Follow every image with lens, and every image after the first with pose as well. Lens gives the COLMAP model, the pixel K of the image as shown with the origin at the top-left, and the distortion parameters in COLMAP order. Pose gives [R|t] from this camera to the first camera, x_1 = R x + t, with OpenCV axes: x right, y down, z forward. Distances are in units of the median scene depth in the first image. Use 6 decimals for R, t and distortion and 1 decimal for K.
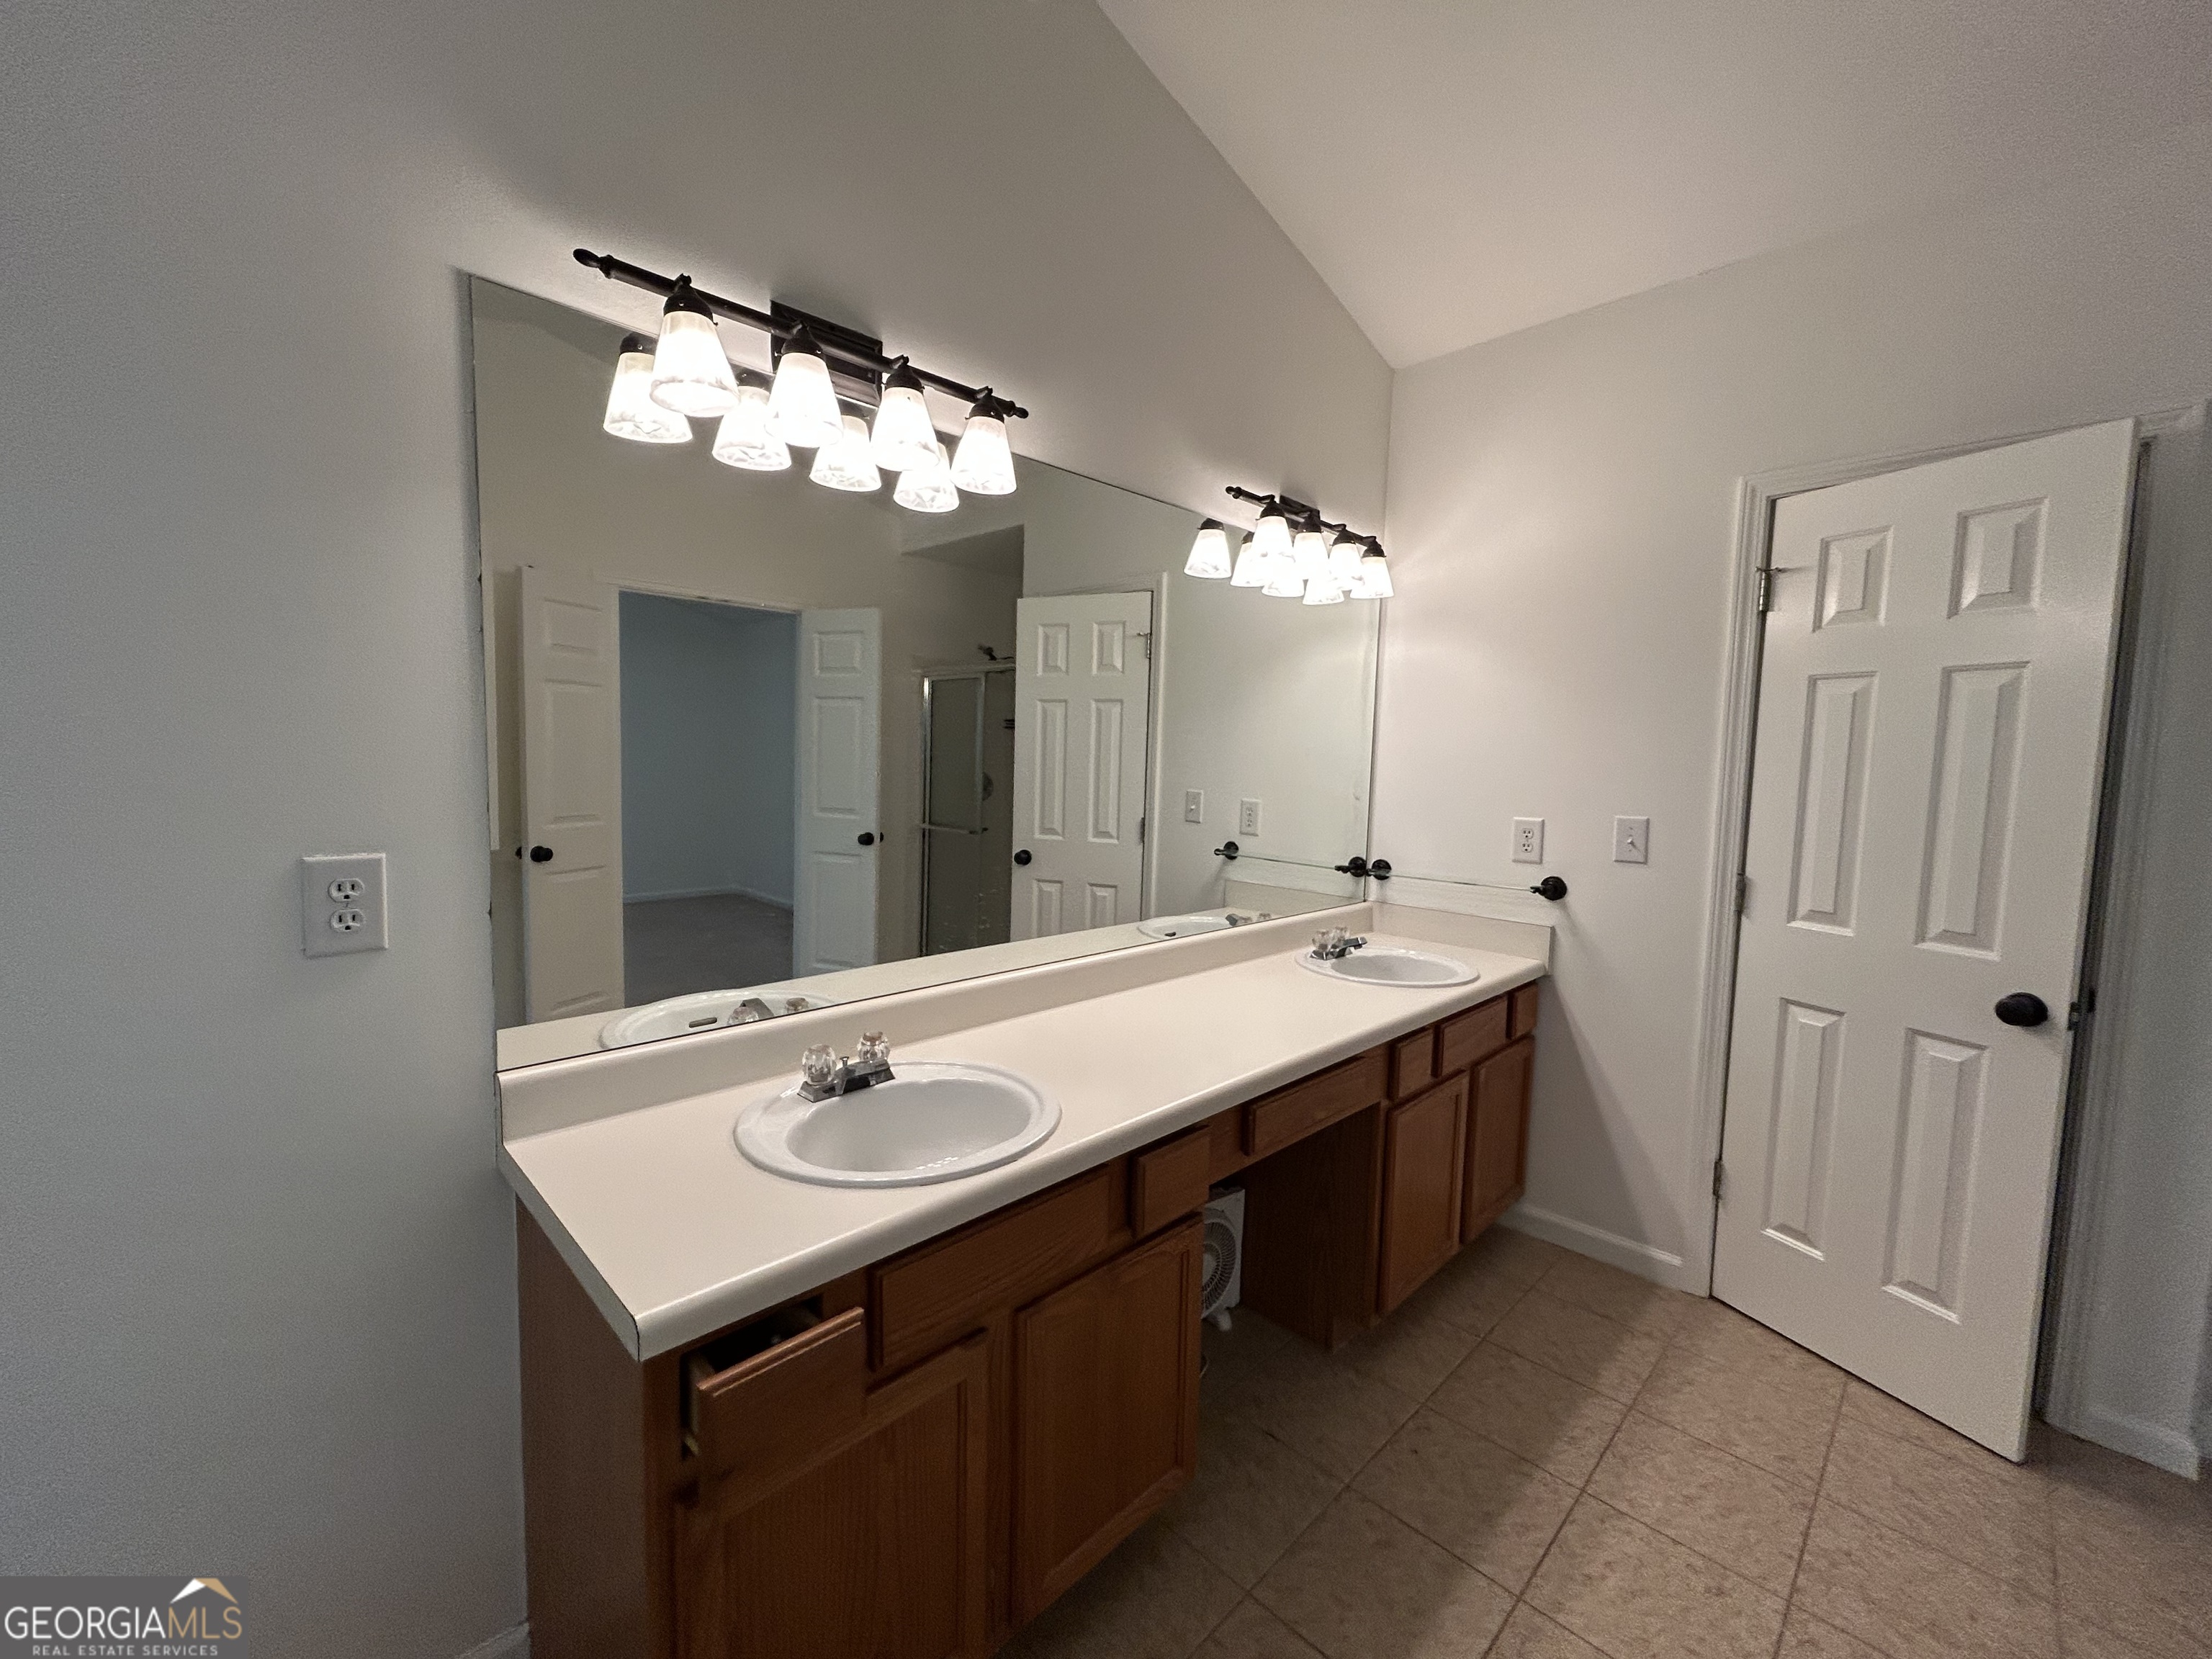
lens RADIAL K [[897.6, 0, 1101.6], [0, 897.6, 827.8], [0, 0, 1]] dist [-0.002371, -0.000019]
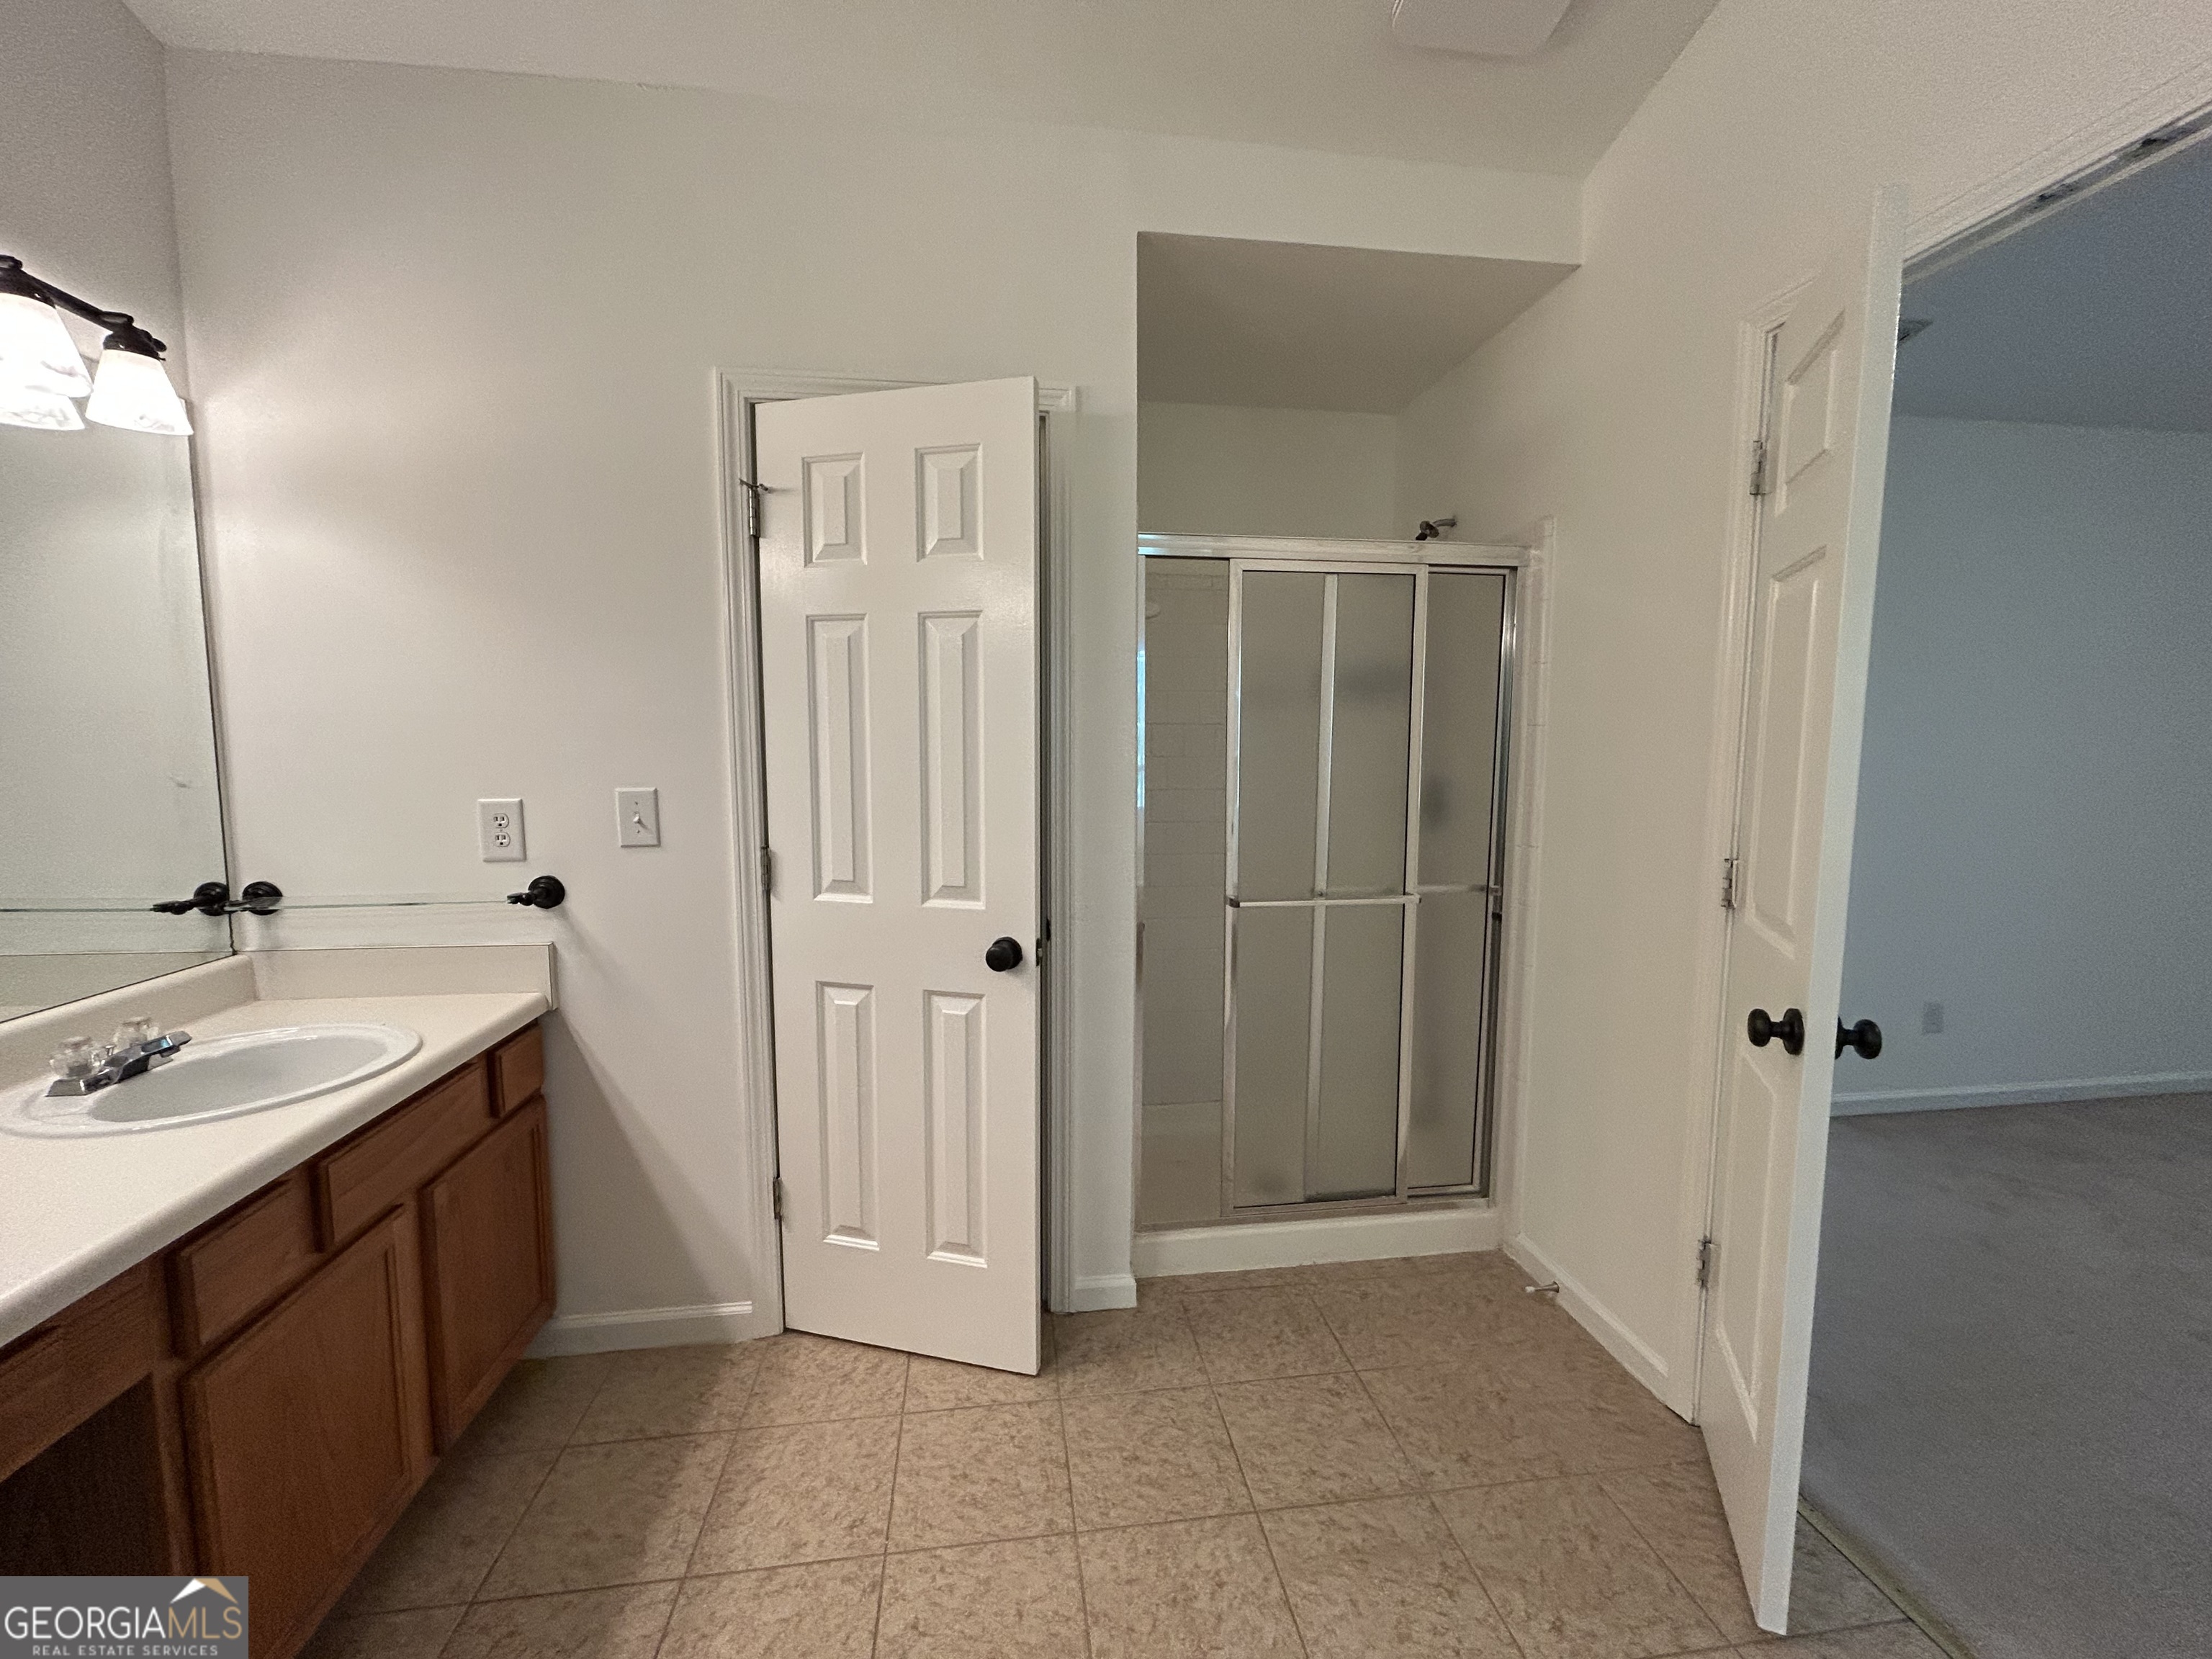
lens RADIAL K [[897.6, 0, 1104.5], [0, 897.6, 829.8], [0, 0, 1]] dist [-0.002371, -0.000019]
pose [[0.608285, -0.100474, 0.787333, 0.245305], [0.072659, 0.994839, 0.070819, -0.002137], [-0.790386, 0.014128, 0.612447, 0.225175]]
